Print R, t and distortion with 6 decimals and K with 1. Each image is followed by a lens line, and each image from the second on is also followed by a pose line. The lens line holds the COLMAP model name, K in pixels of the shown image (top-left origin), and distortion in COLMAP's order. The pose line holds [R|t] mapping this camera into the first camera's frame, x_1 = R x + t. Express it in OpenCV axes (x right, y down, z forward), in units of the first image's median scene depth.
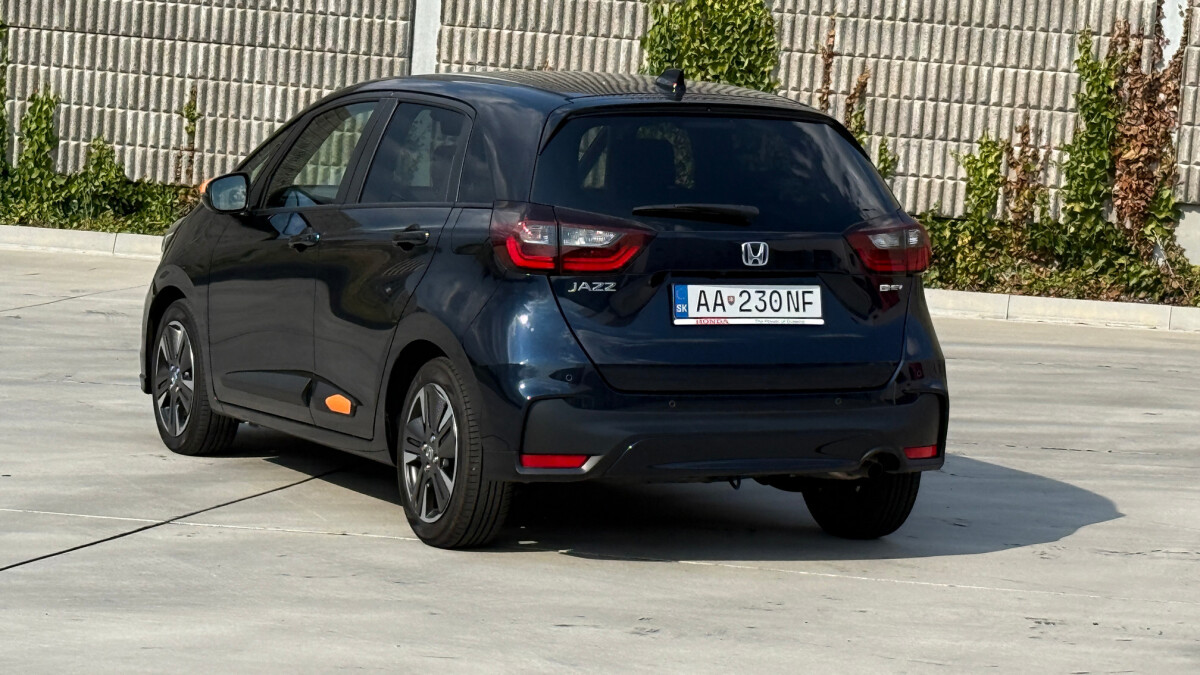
lens RADIAL K [[3455.7, 0, 612.1], [0, 3455.7, 335.4], [0, 0, 1]] dist [0.123169, 0.000000]
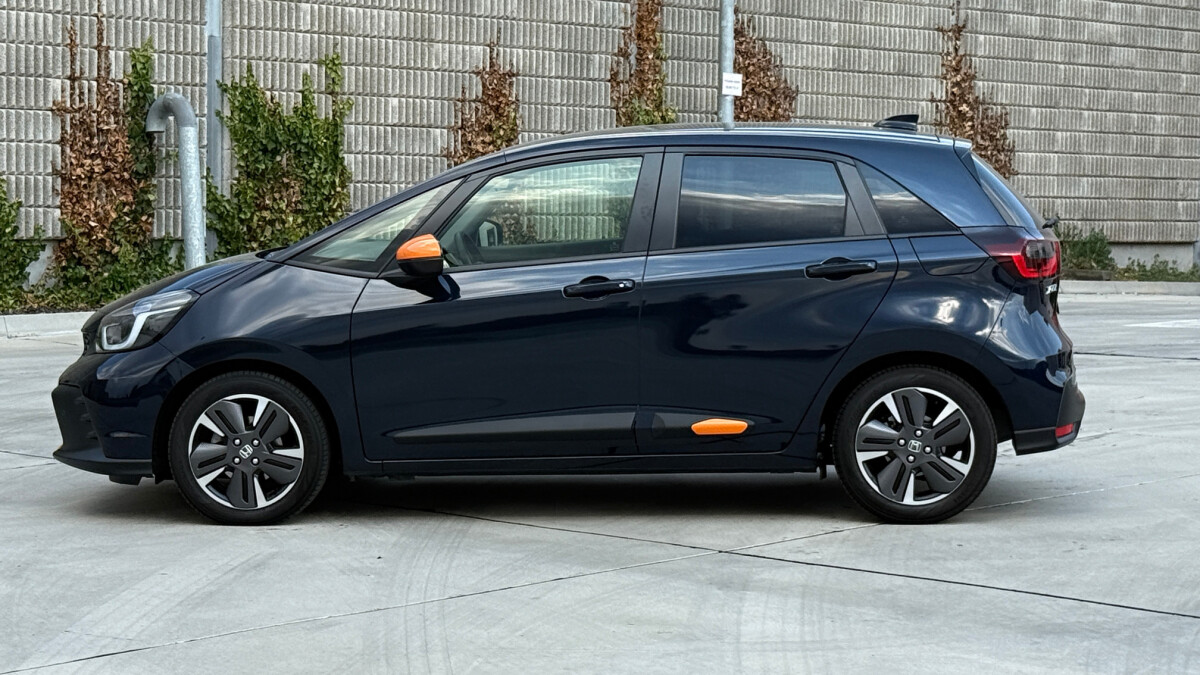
lens RADIAL K [[2793.4, 0, 601.7], [0, 2793.4, 341.5], [0, 0, 1]] dist [0.146154, 0.000000]
pose [[0.484988, -0.108460, 0.867769, -0.464182], [0.097269, 0.992813, 0.069726, -0.039180], [-0.869094, 0.050591, 0.492052, 0.312070]]
